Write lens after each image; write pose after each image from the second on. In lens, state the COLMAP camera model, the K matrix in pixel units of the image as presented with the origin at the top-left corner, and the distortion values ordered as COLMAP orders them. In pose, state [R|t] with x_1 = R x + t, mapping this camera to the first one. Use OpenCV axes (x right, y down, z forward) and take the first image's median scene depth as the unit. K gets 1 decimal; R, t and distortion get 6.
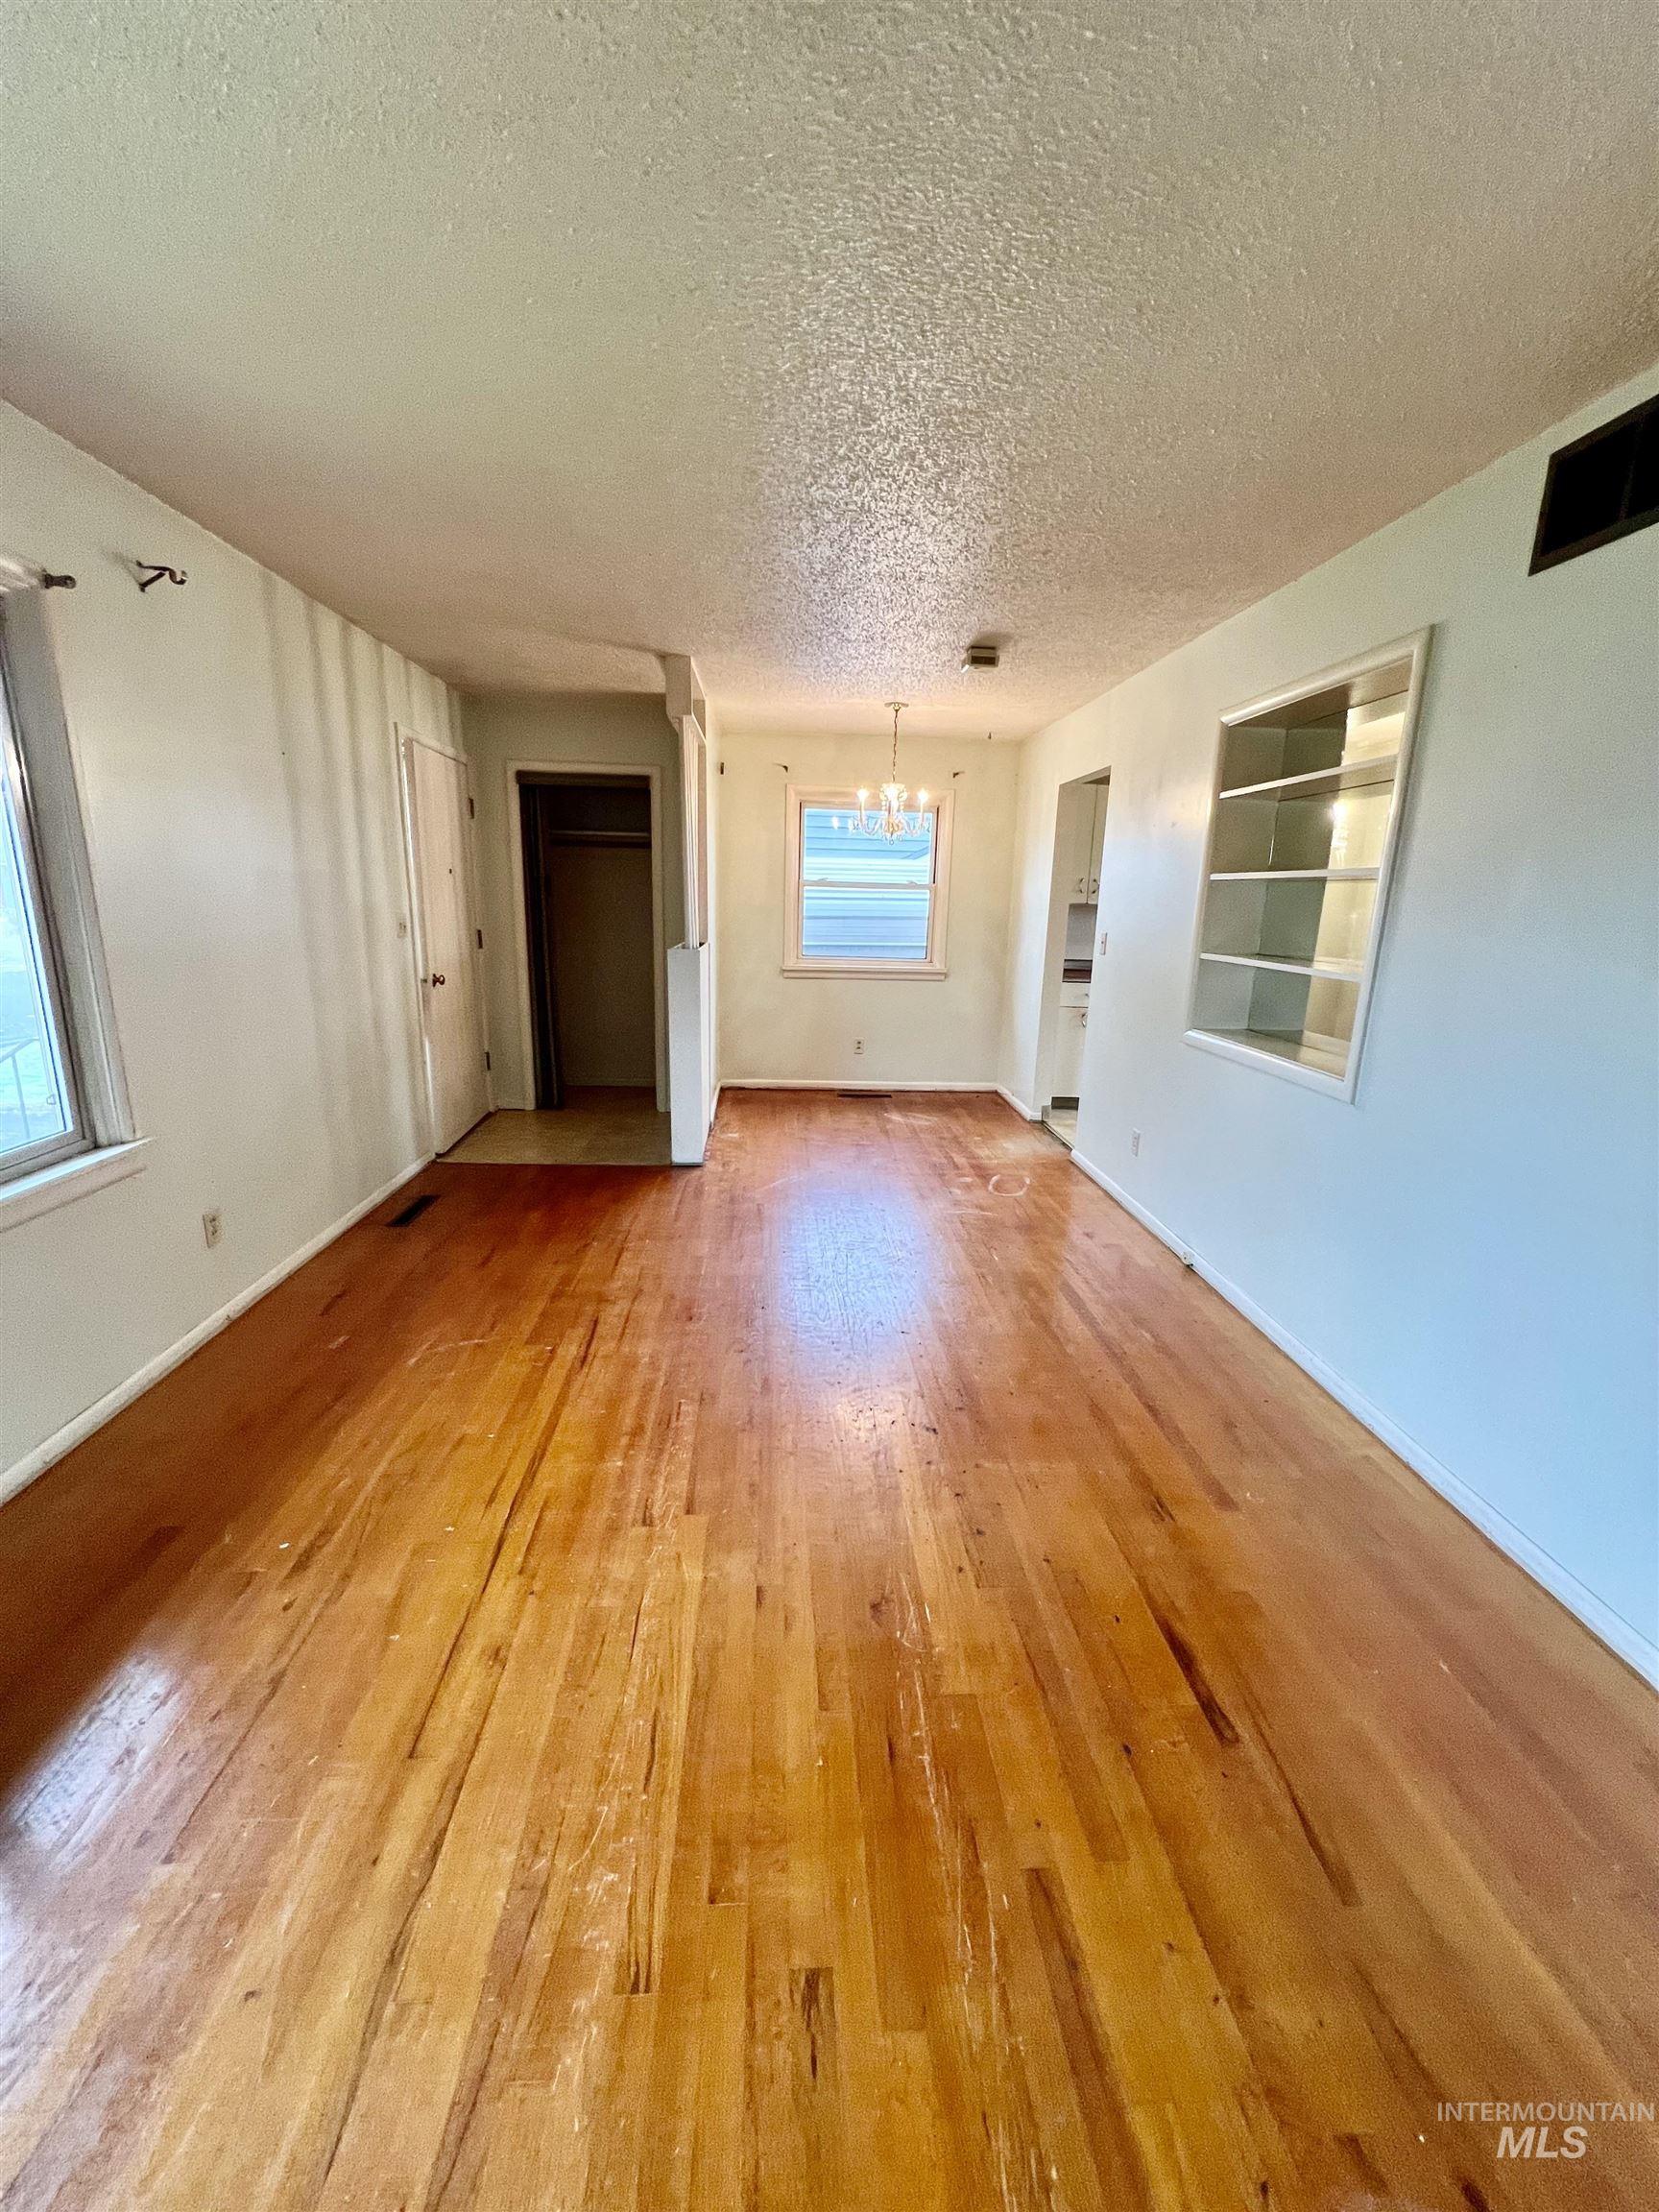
lens RADIAL K [[883.0, 0, 827.2], [0, 883.0, 1102.3], [0, 0, 1]] dist [-0.000001, 0.000087]
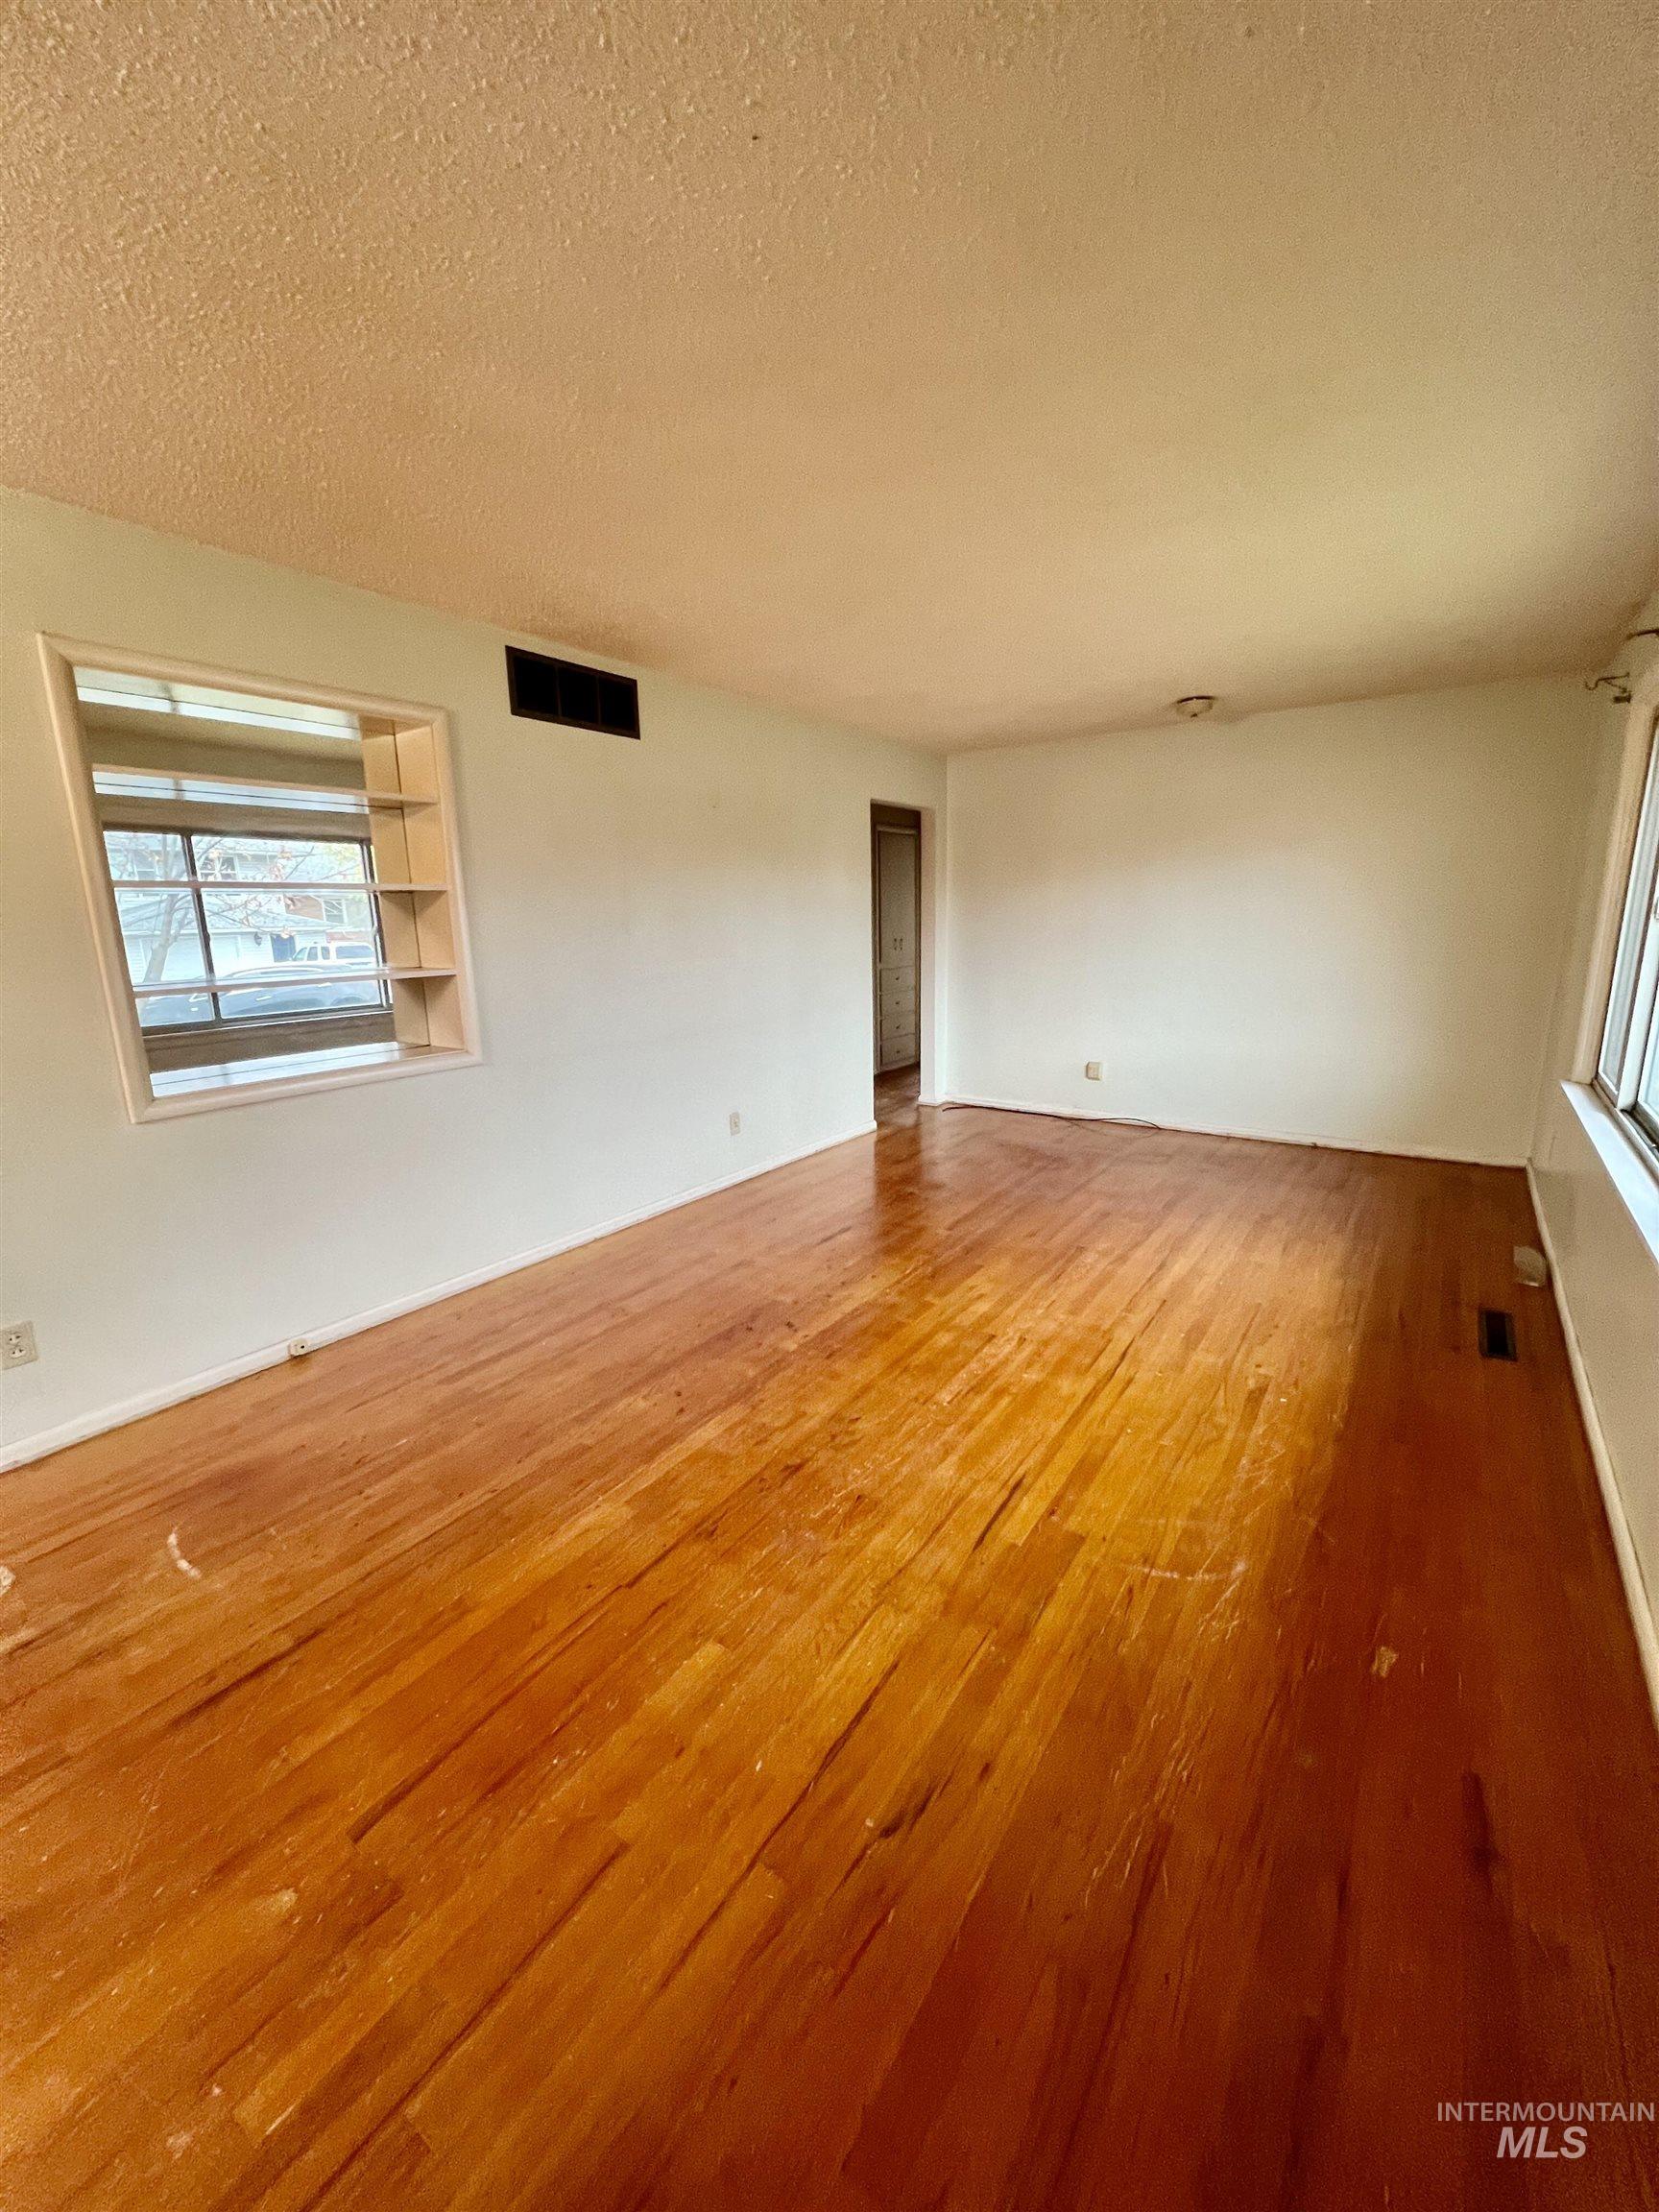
lens RADIAL K [[883.0, 0, 830.4], [0, 883.0, 1105.8], [0, 0, 1]] dist [-0.000001, 0.000087]
pose [[-0.785639, -0.145485, 0.601336, -0.653972], [0.140751, 0.904442, 0.402708, -0.425572], [-0.602461, 0.401022, -0.690088, 1.727241]]
